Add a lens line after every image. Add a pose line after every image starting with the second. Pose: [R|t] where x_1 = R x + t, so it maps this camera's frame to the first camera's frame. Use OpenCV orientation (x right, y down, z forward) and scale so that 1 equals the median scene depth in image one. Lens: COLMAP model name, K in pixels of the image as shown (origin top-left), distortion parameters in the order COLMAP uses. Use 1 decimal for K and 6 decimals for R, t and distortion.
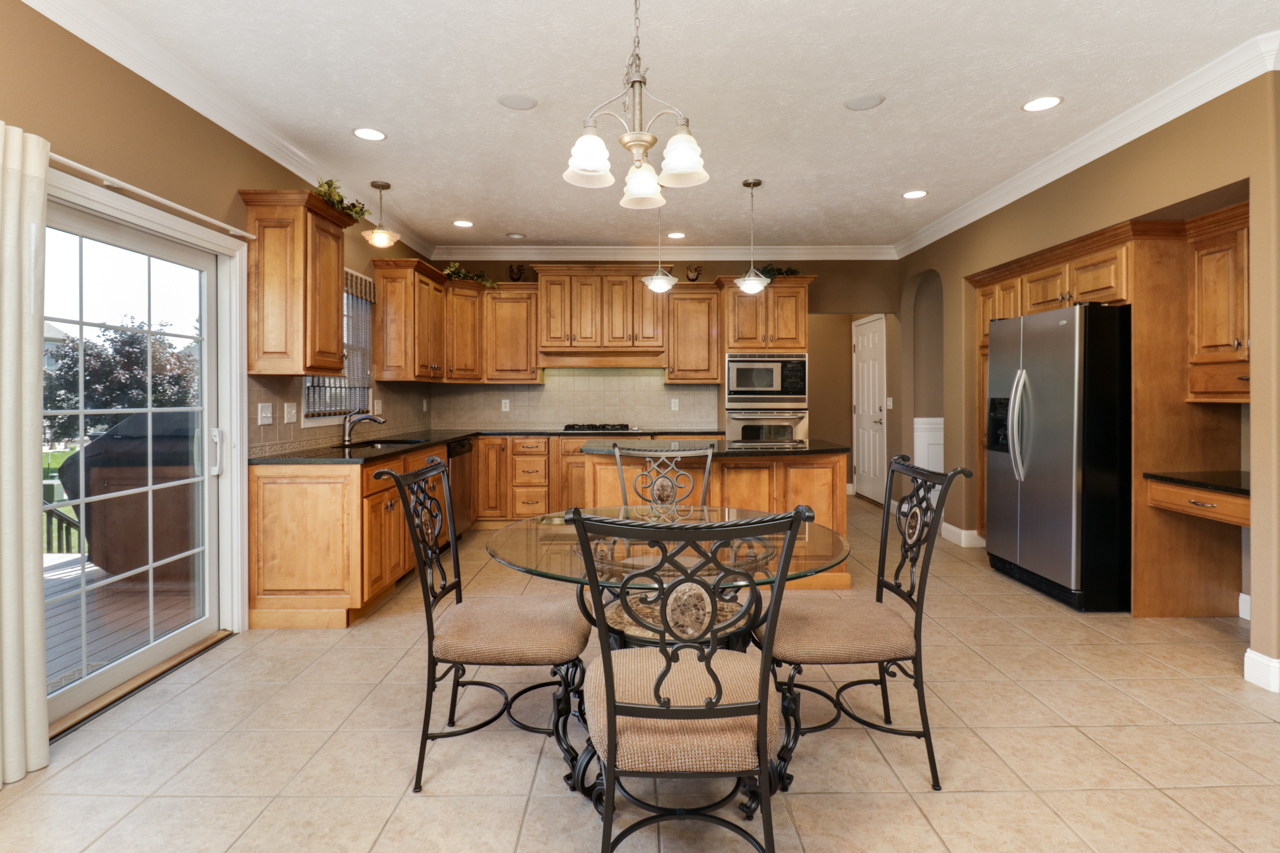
lens RADIAL K [[638.5, 0, 647.7], [0, 638.5, 399.5], [0, 0, 1]] dist [0.011846, -0.014410]
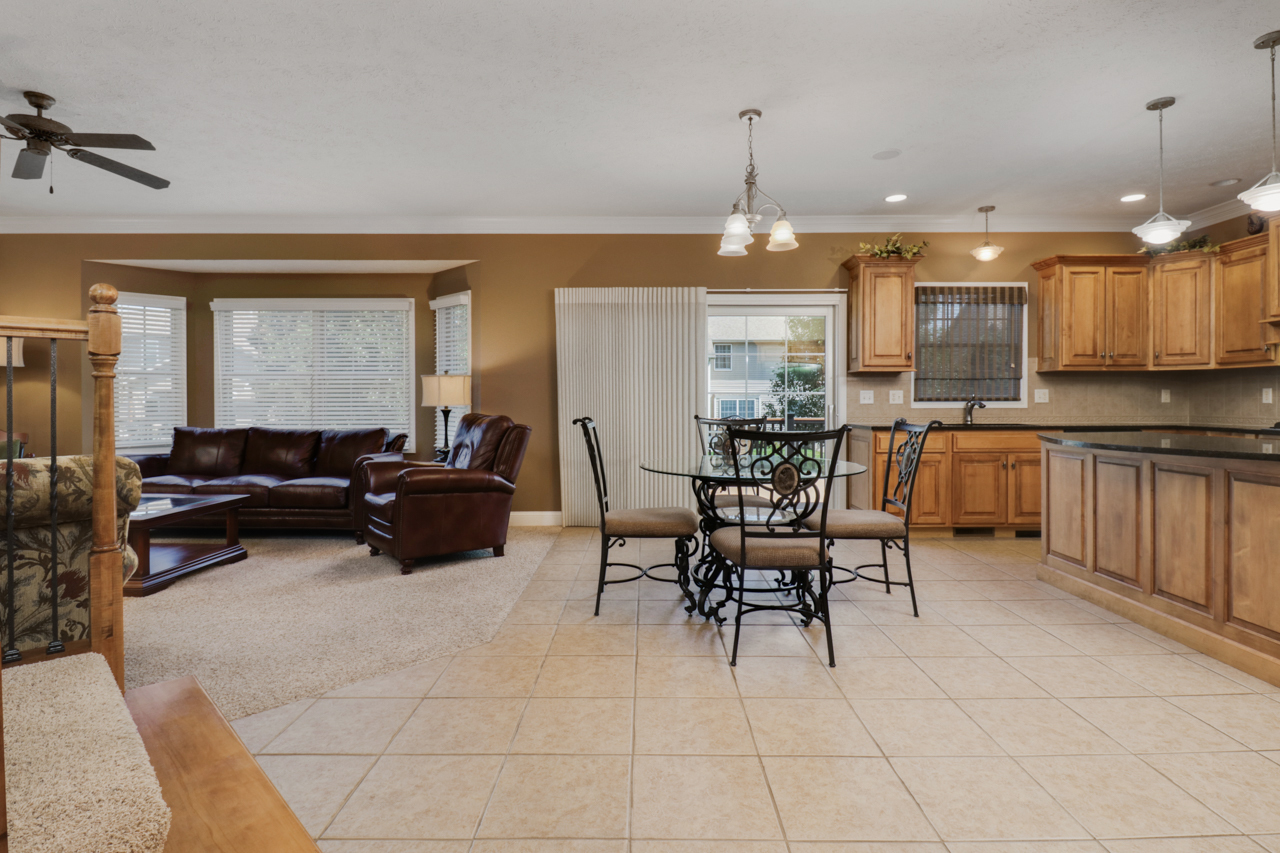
lens RADIAL K [[639.0, 0, 636.2], [0, 639.0, 408.5], [0, 0, 1]] dist [0.005014, -0.013731]
pose [[-0.020173, 0.011991, -0.999725, 0.674924], [-0.004497, 0.999917, 0.012084, 0.022912], [0.999786, 0.004739, -0.020118, 0.311987]]
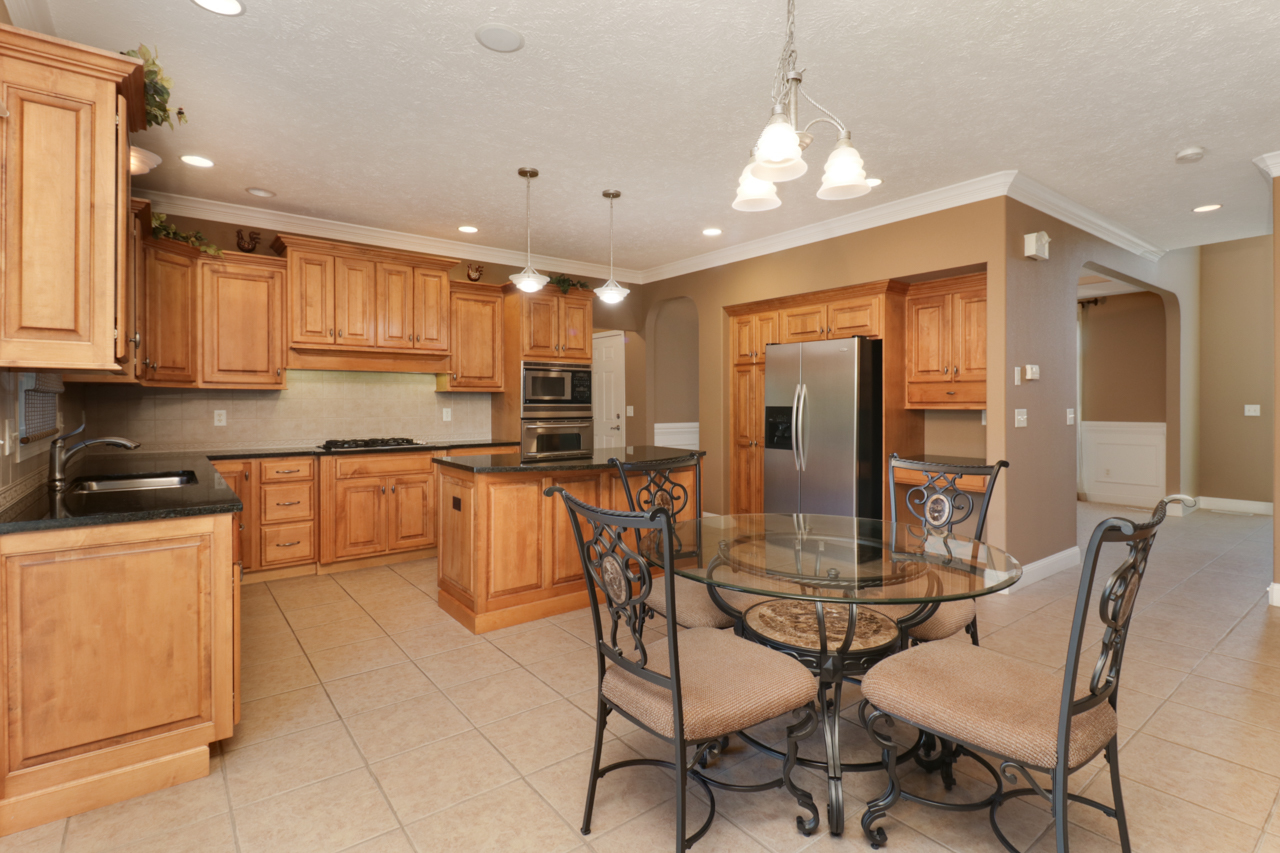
lens RADIAL K [[609.1, 0, 643.5], [0, 609.1, 409.1], [0, 0, 1]] dist [0.021099, -0.017098]
pose [[0.797146, -0.005906, 0.603758, -0.316303], [0.004371, 0.999982, 0.004012, -0.002259], [-0.603771, -0.000559, 0.797157, 0.167715]]
